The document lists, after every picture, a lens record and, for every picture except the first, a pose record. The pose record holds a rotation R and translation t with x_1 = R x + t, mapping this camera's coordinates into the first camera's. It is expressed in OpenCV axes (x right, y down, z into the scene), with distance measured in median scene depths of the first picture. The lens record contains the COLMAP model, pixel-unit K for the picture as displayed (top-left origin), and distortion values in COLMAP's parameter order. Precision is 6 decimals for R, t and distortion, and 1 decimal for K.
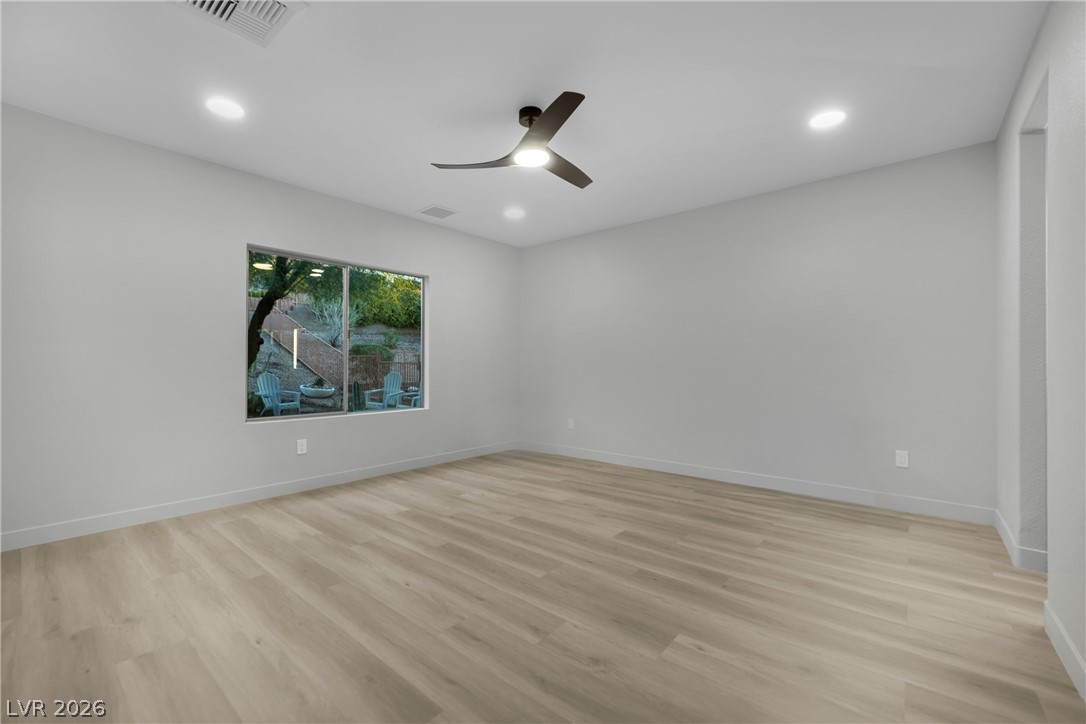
lens RADIAL K [[450.9, 0, 544.6], [0, 450.9, 367.8], [0, 0, 1]] dist [-0.016246, 0.000133]
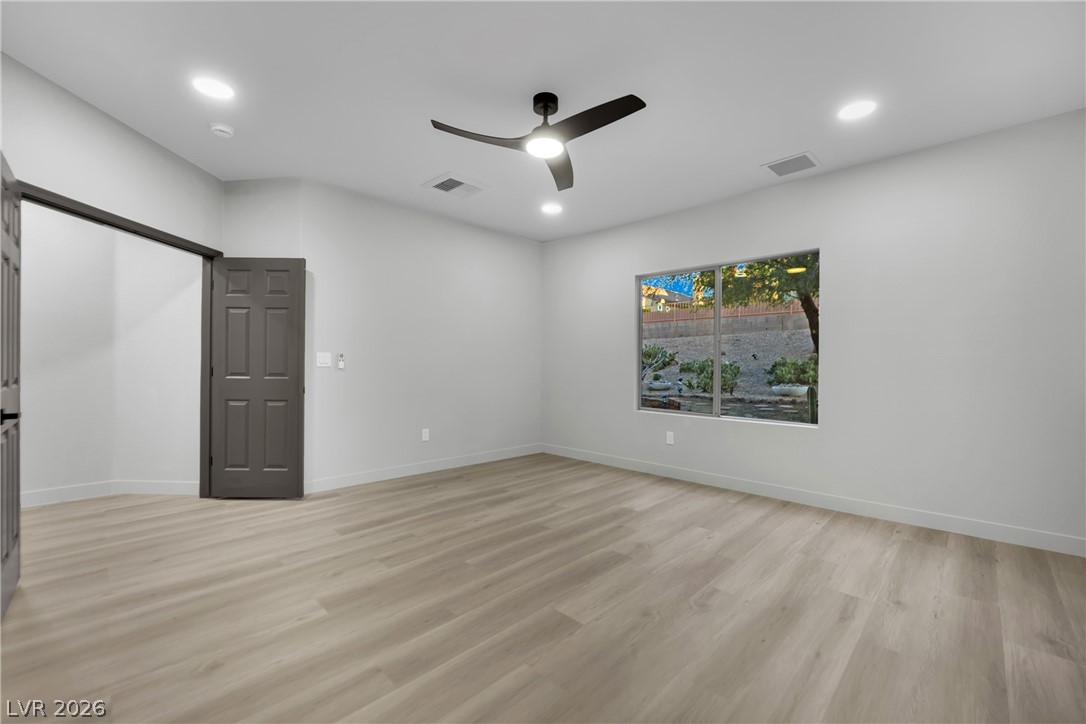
lens RADIAL K [[450.9, 0, 544.6], [0, 450.9, 367.8], [0, 0, 1]] dist [-0.016246, 0.000133]
pose [[-0.084728, 0.010205, -0.996352, 0.752755], [-0.007040, 0.999916, 0.010840, -0.018816], [0.996379, 0.007933, -0.084649, 0.901323]]
